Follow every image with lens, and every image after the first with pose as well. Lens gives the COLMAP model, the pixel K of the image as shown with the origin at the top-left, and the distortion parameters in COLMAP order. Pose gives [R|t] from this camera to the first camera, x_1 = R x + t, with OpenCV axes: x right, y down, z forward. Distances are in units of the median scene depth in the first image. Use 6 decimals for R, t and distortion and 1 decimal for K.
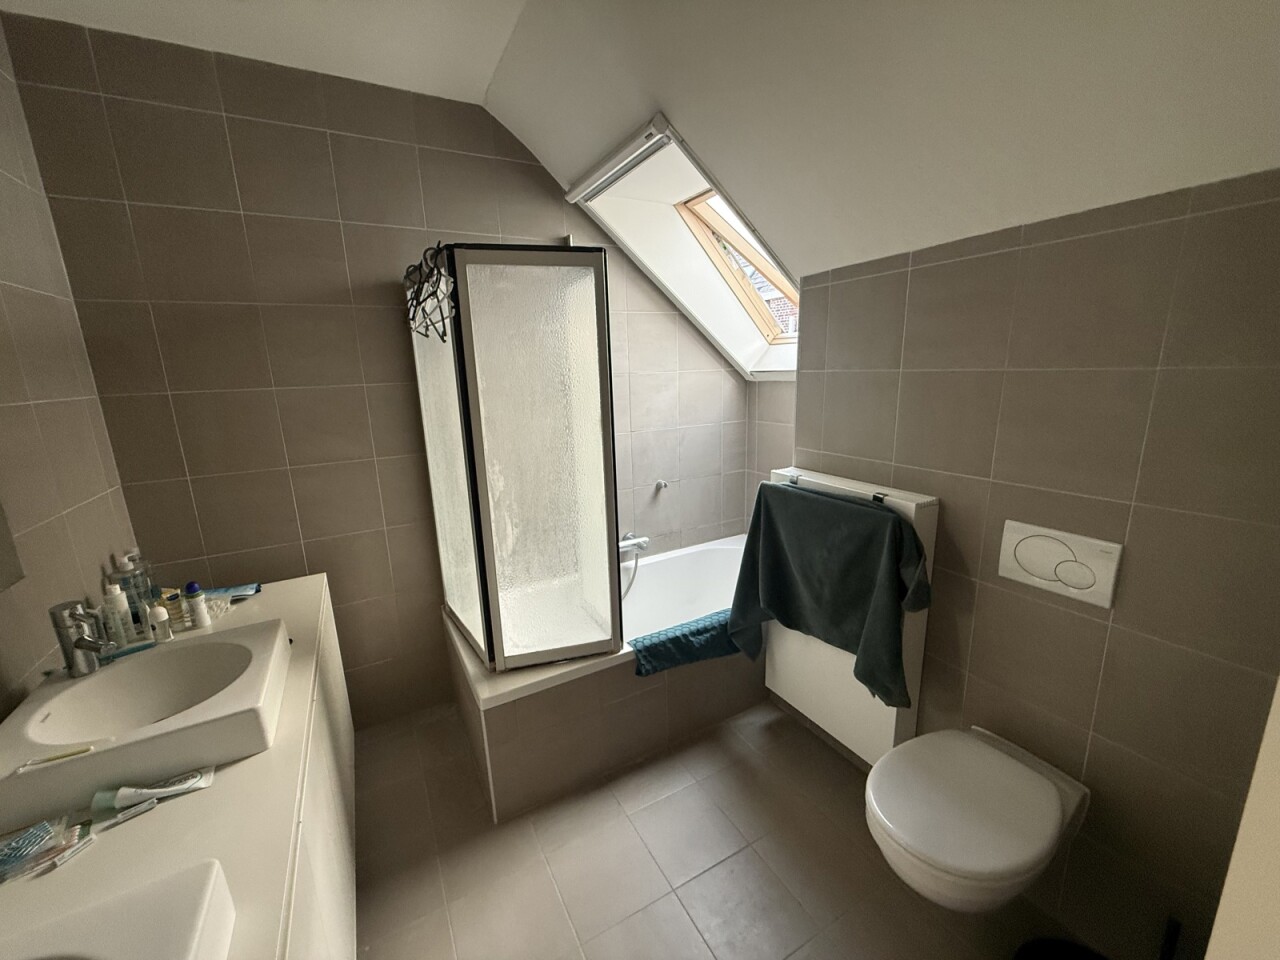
lens RADIAL K [[511.4, 0, 638.0], [0, 511.4, 482.4], [0, 0, 1]] dist [-0.000035, 0.000953]
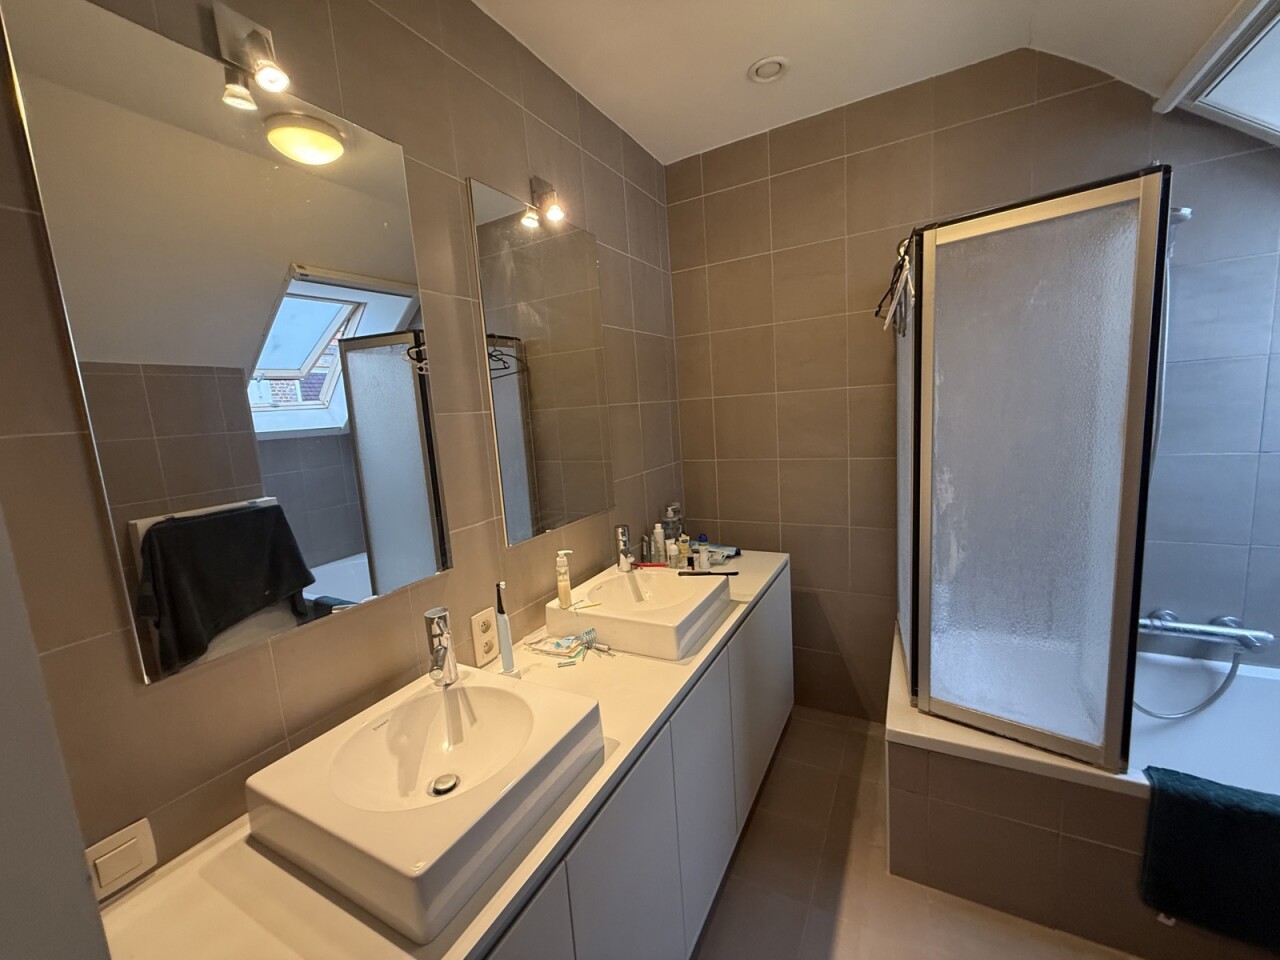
lens RADIAL K [[511.4, 0, 633.2], [0, 511.4, 480.8], [0, 0, 1]] dist [-0.000035, 0.000953]
pose [[0.533672, 0.116381, -0.837645, 0.158314], [-0.136237, 0.989380, 0.050665, 0.007461], [0.834646, 0.087080, 0.543859, 0.092149]]
